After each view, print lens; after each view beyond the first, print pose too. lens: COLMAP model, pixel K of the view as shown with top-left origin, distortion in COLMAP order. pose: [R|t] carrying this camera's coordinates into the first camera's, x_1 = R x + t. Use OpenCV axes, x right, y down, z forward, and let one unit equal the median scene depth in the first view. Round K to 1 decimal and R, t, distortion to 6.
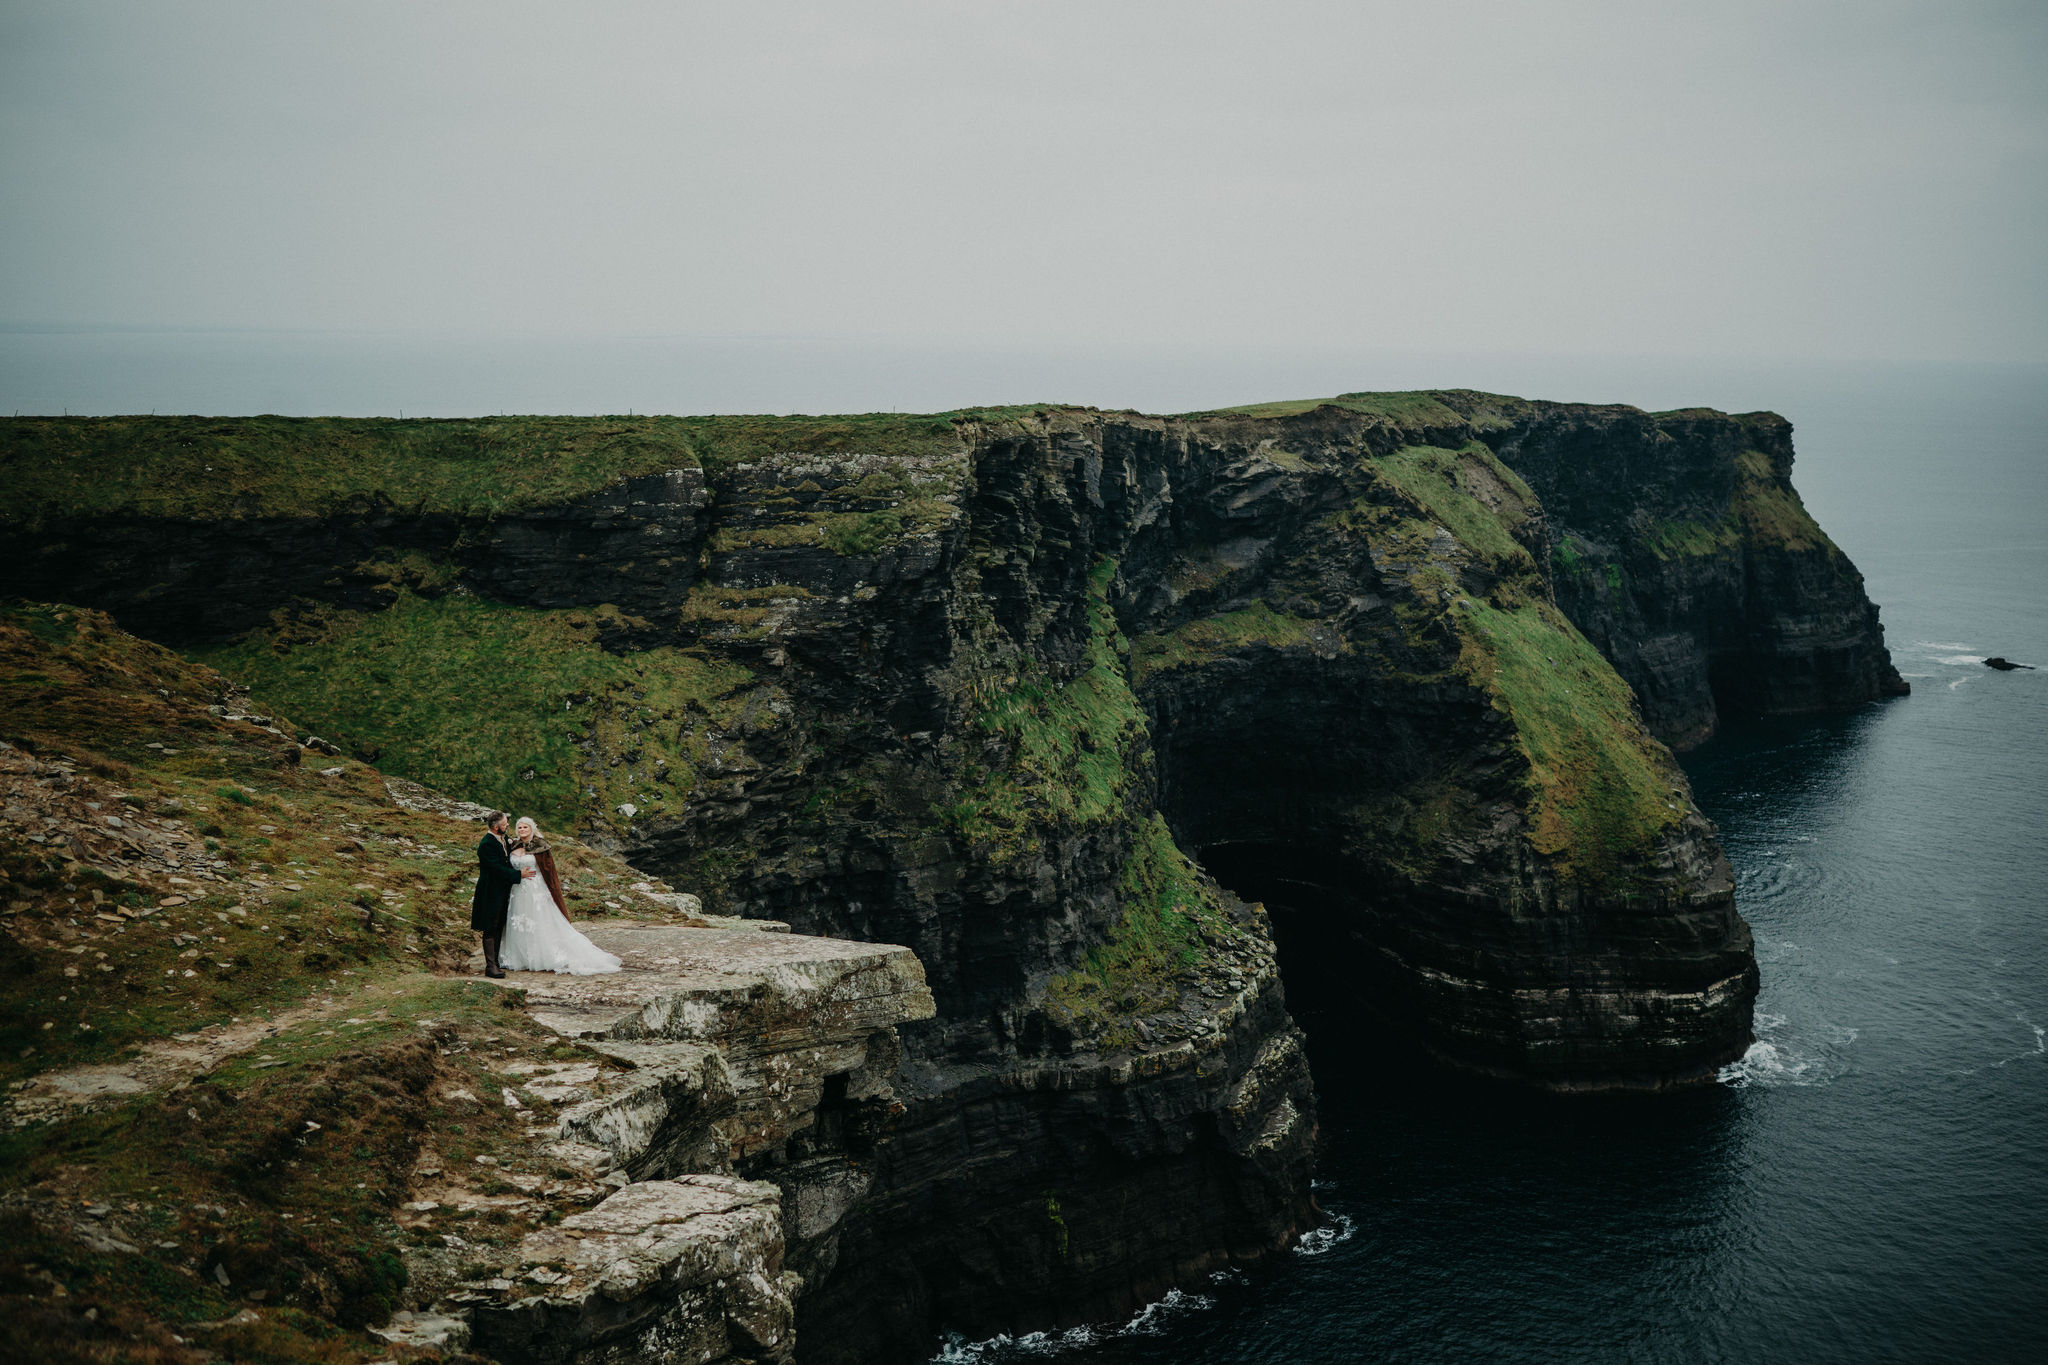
lens RADIAL K [[2065.5, 0, 1024.0], [0, 2065.5, 682.5], [0, 0, 1]] dist [-0.044452, 0.020893]
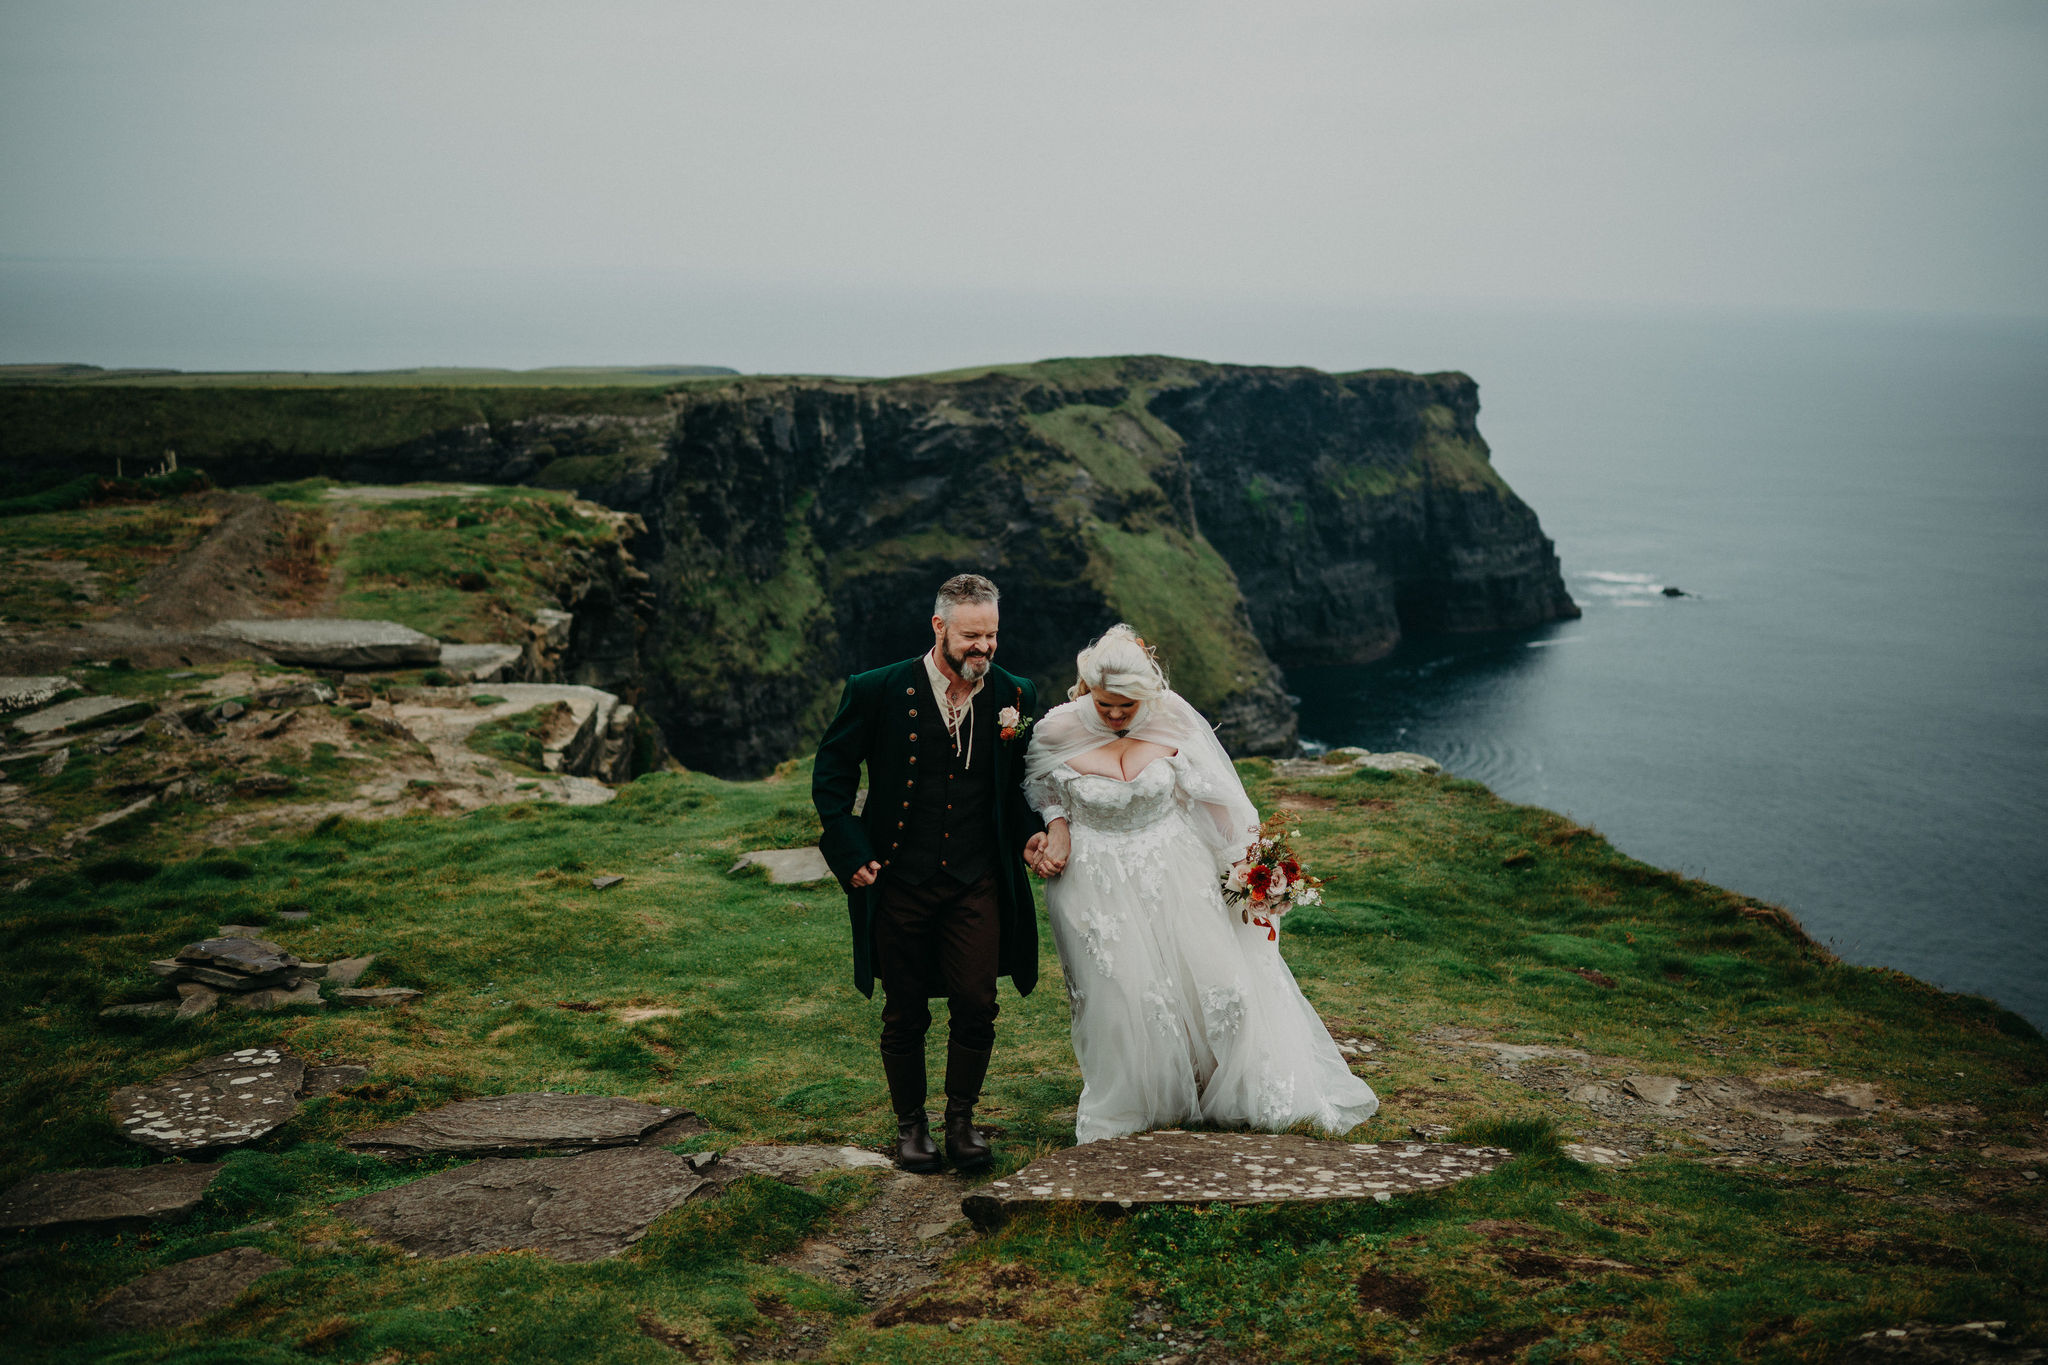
lens RADIAL K [[2152.4, 0, 1024.0], [0, 2152.4, 682.5], [0, 0, 1]] dist [-0.041740, 0.002150]
pose [[0.997781, -0.002081, 0.066551, 0.083857], [0.000595, 0.999750, 0.022347, 0.031251], [-0.066581, -0.022258, 0.997533, -0.377134]]
